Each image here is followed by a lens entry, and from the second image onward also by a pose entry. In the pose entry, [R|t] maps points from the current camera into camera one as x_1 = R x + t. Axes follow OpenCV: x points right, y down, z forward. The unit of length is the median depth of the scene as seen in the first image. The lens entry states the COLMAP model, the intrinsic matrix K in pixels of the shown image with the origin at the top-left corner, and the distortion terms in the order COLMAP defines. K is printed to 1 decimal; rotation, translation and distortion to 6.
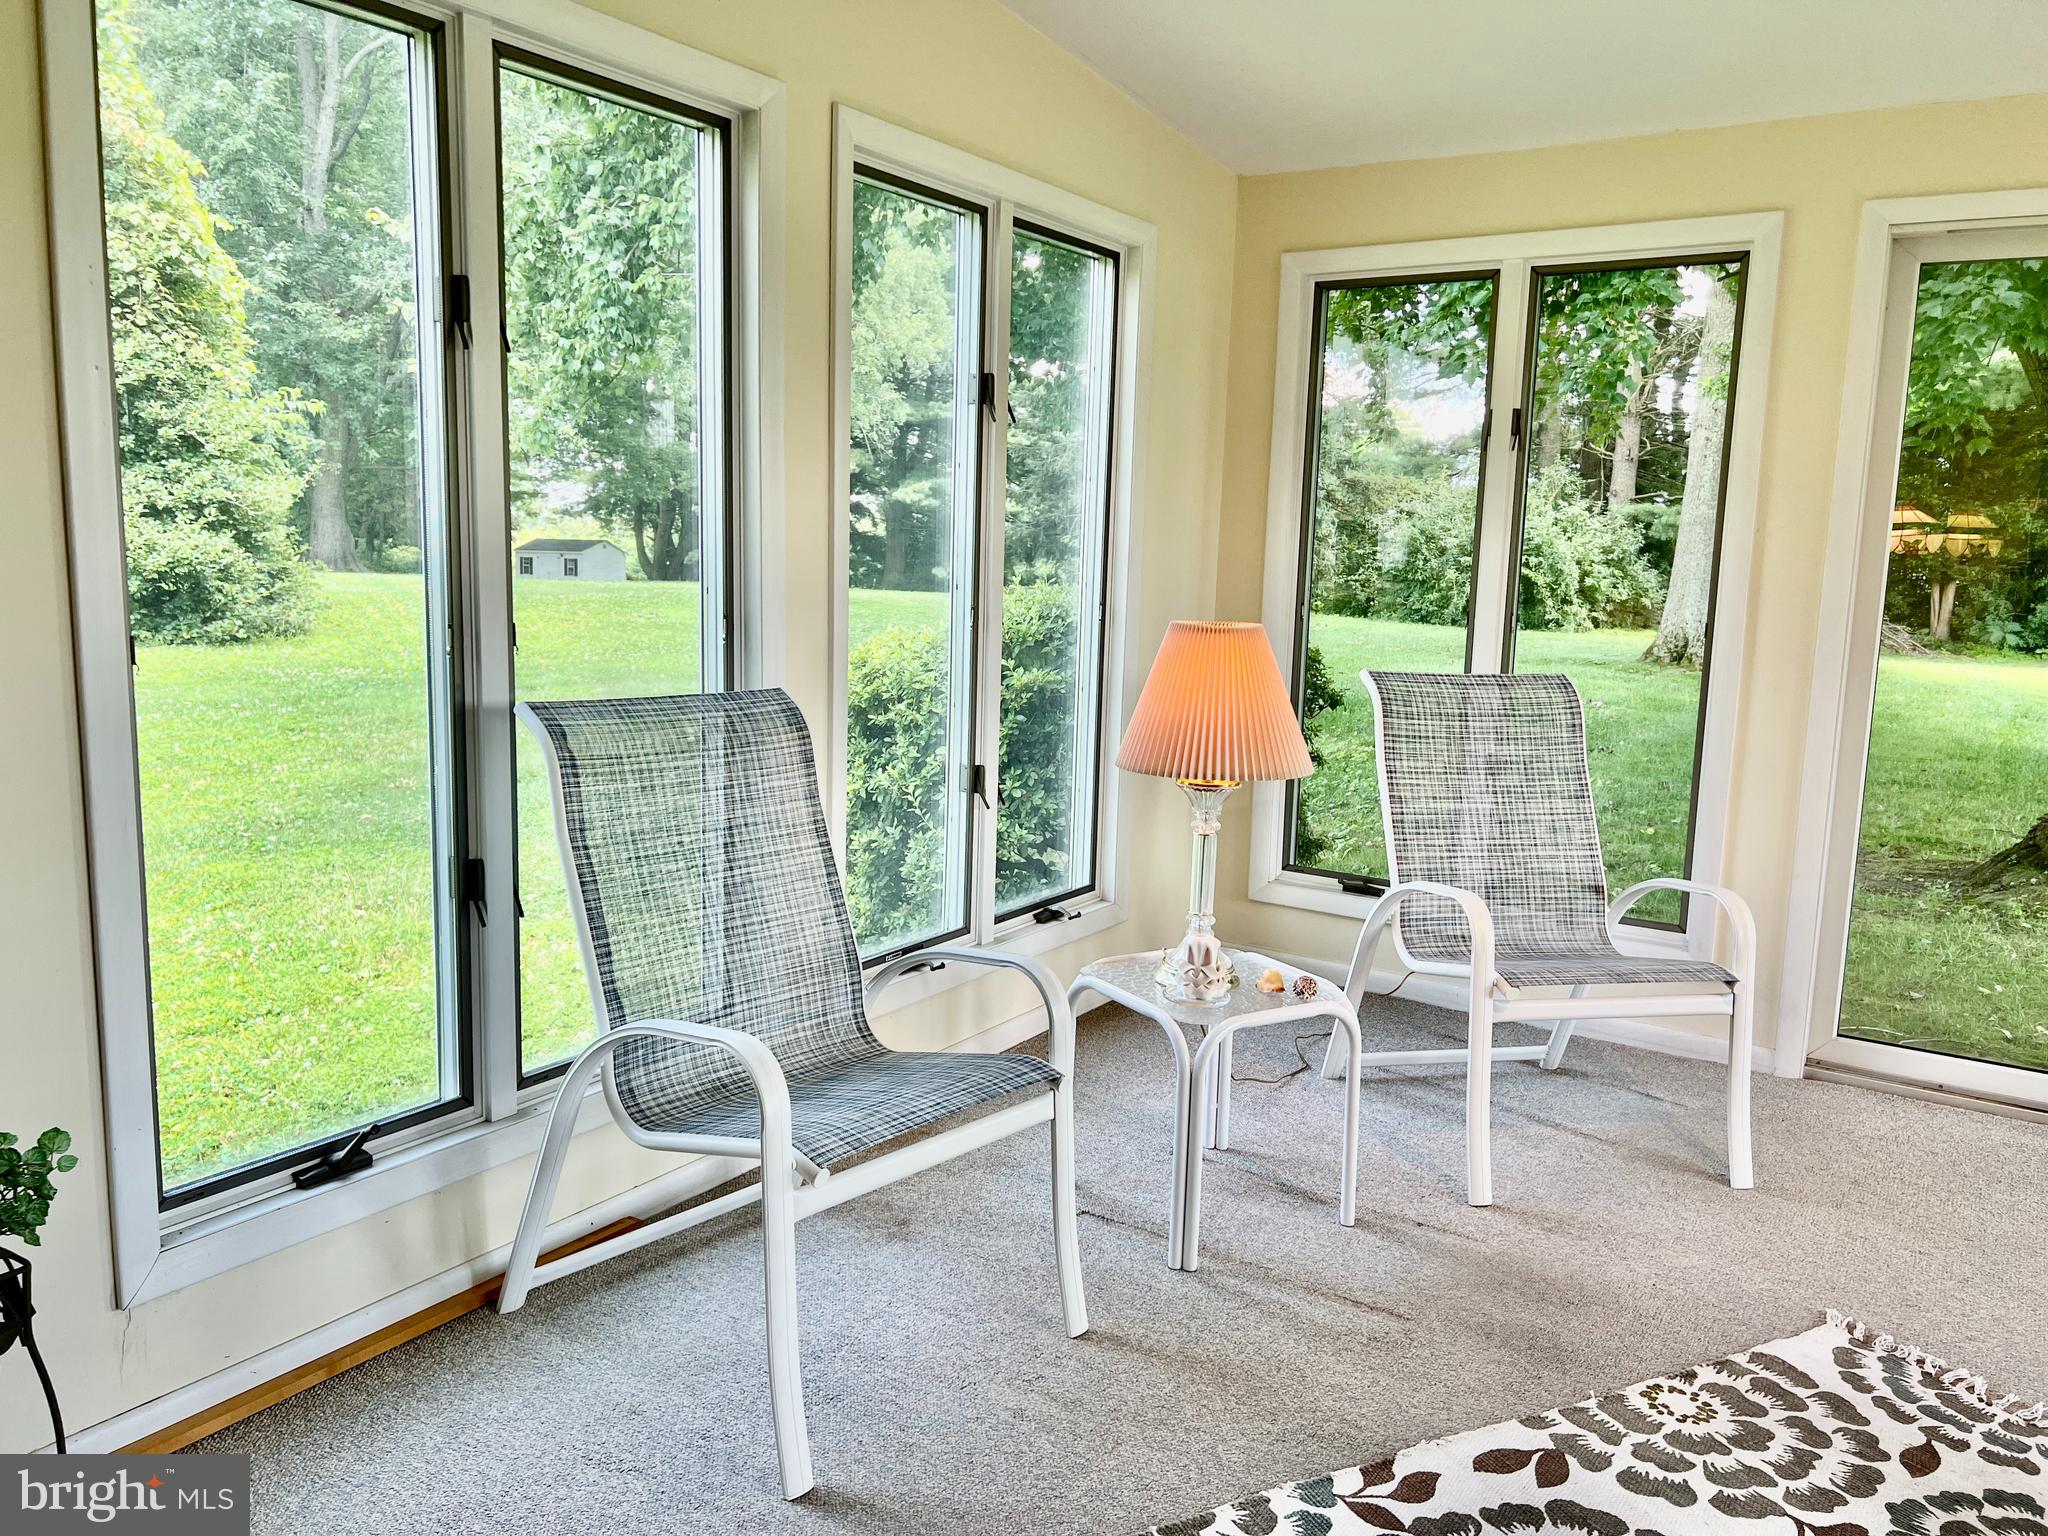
lens RADIAL K [[1556.3, 0, 1024.0], [0, 1556.3, 768.0], [0, 0, 1]] dist [0.089804, -0.141854]
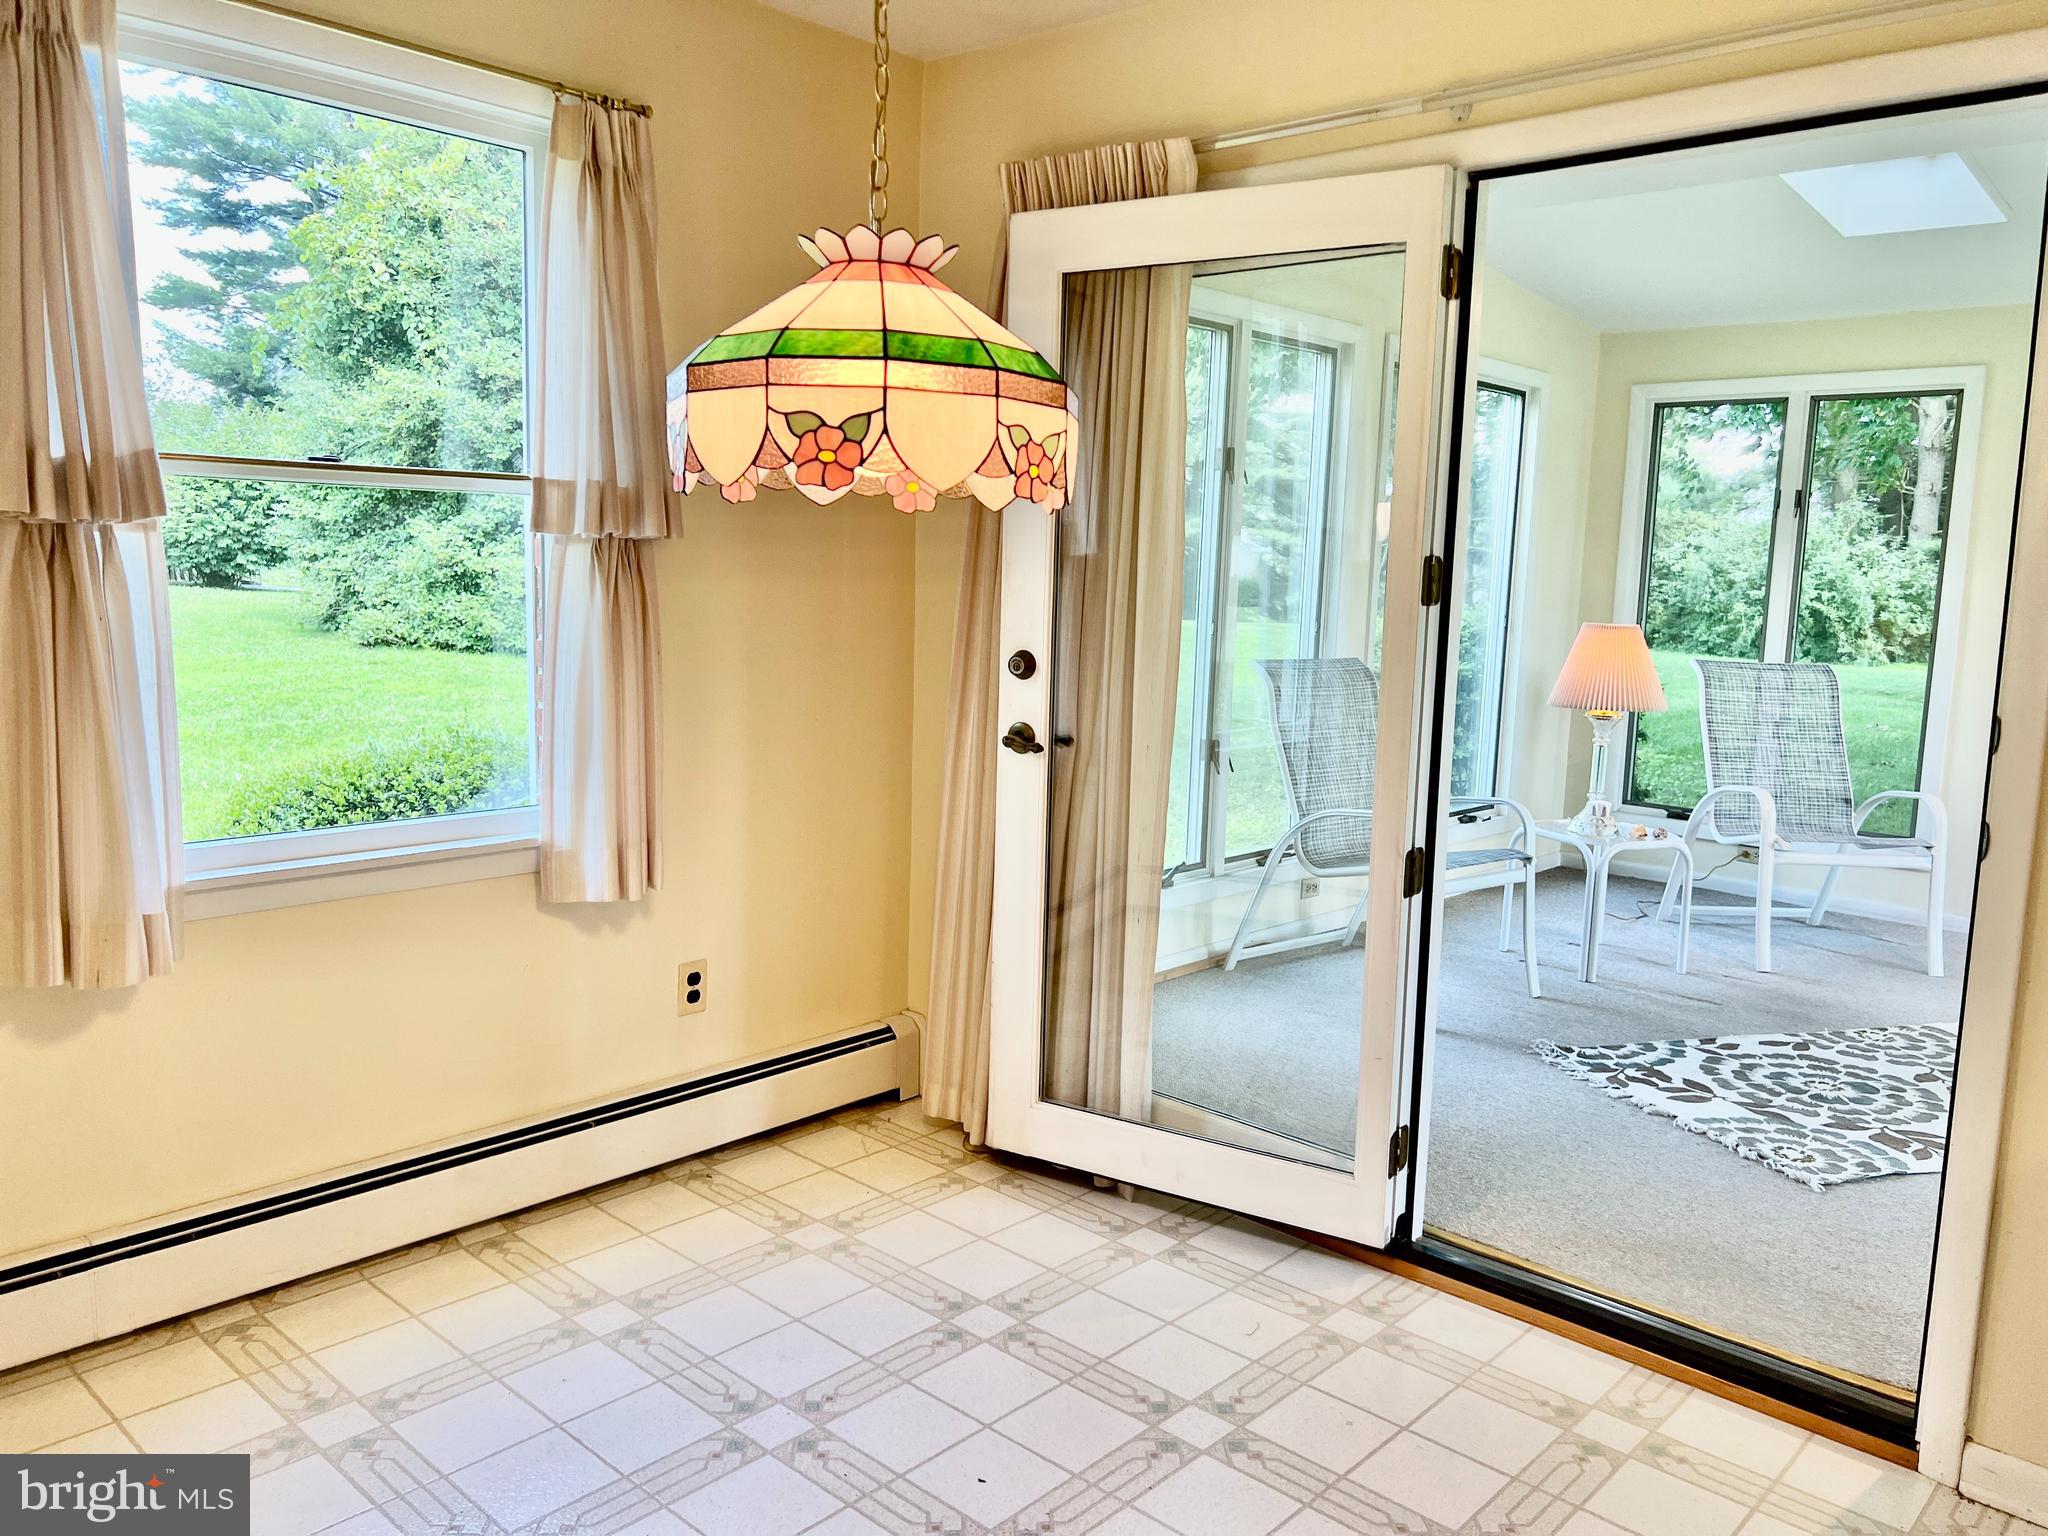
lens RADIAL K [[1562.2, 0, 1021.2], [0, 1562.2, 760.6], [0, 0, 1]] dist [0.016420, 0.004821]
pose [[0.986809, 0.023792, -0.160128, -0.153159], [-0.027602, 0.999385, -0.021612, 0.072609], [0.159515, 0.025747, 0.986860, -0.524190]]
